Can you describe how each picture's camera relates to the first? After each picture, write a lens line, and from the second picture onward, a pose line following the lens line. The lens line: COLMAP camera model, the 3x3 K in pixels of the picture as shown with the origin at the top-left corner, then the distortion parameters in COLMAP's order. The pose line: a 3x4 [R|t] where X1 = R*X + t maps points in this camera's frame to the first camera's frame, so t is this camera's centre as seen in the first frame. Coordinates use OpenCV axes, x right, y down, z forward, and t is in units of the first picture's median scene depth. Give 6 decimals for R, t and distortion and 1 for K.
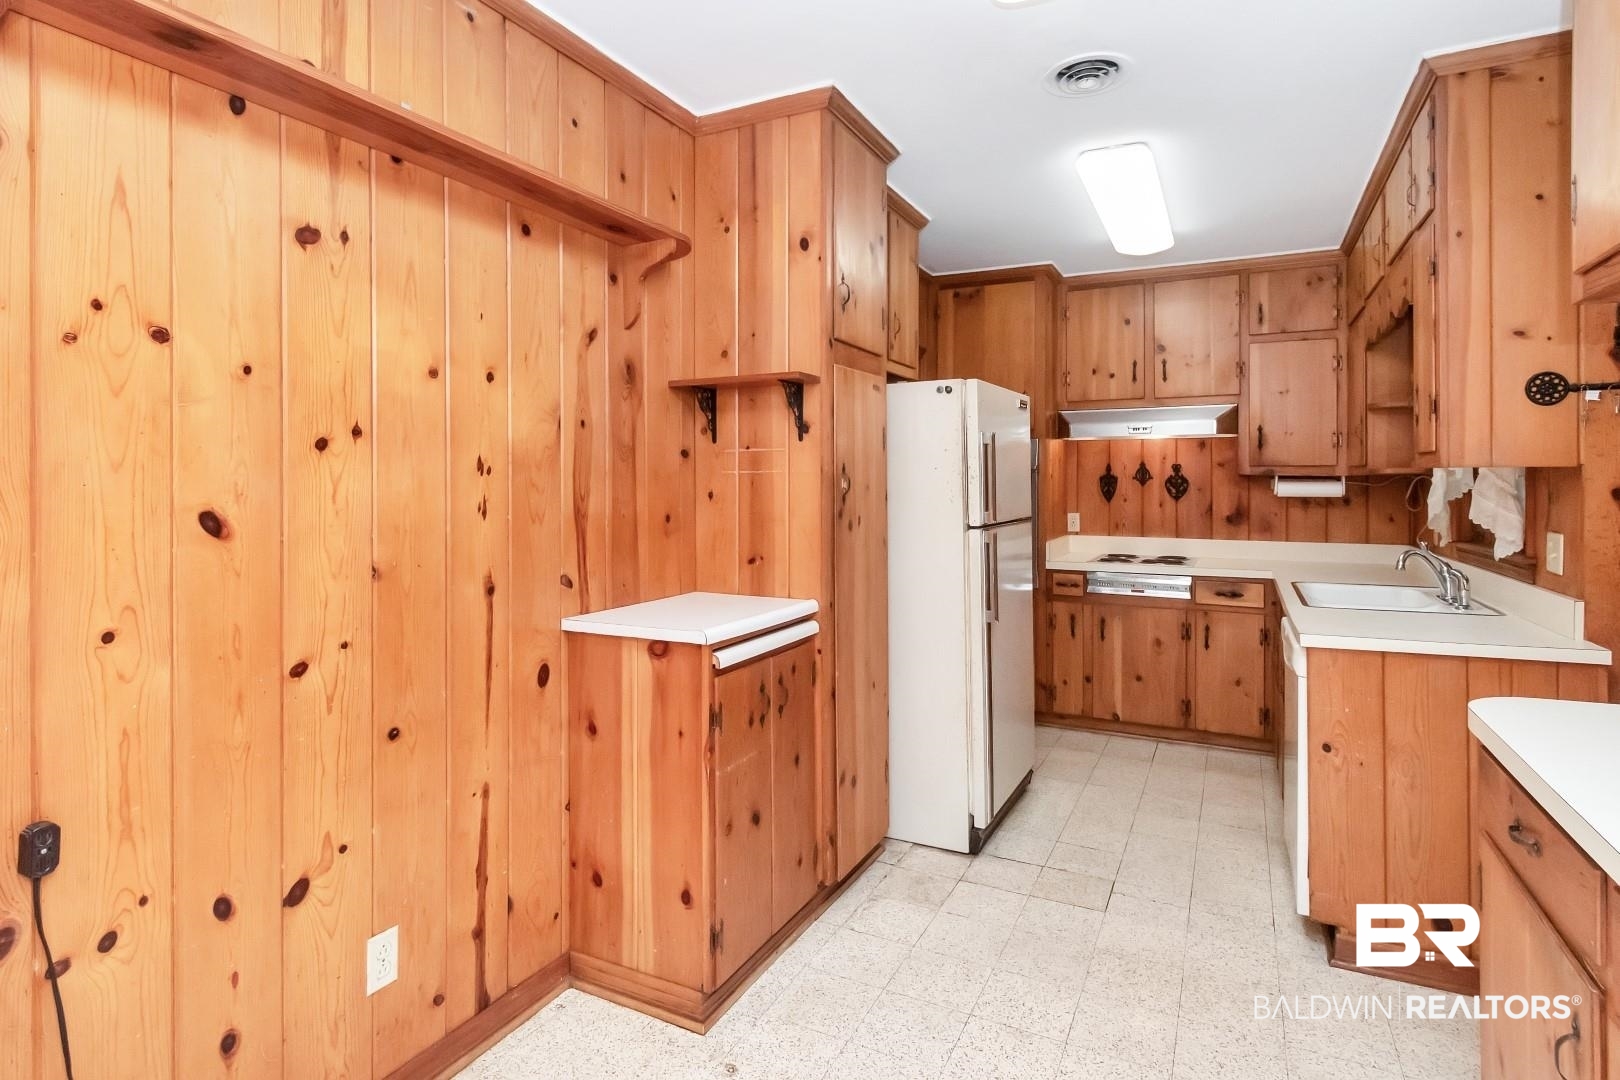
lens RADIAL K [[841.0, 0, 797.5], [0, 841.0, 482.7], [0, 0, 1]] dist [0.004336, -0.001843]
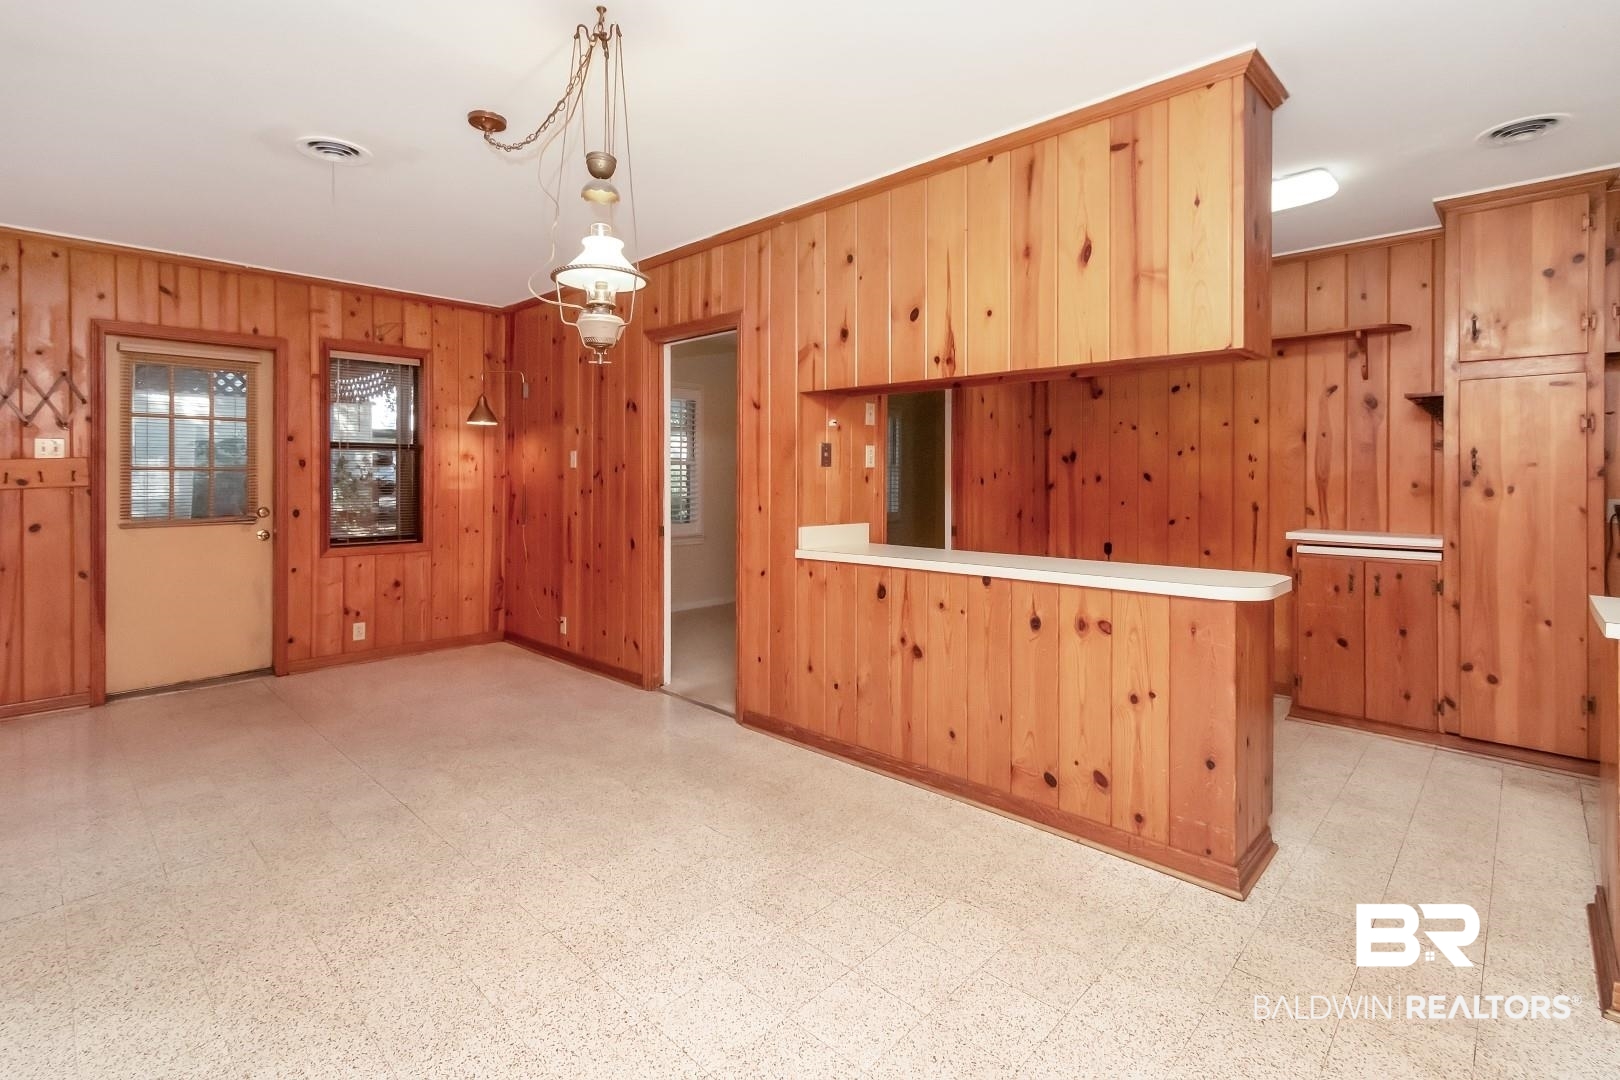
lens RADIAL K [[740.1, 0, 796.8], [0, 740.1, 479.0], [0, 0, 1]] dist [0.002146, -0.001192]
pose [[-0.290050, 0.004271, -0.957002, 1.420964], [-0.002463, 0.999983, 0.005209, 0.023161], [0.957008, 0.003868, -0.290035, 0.237778]]
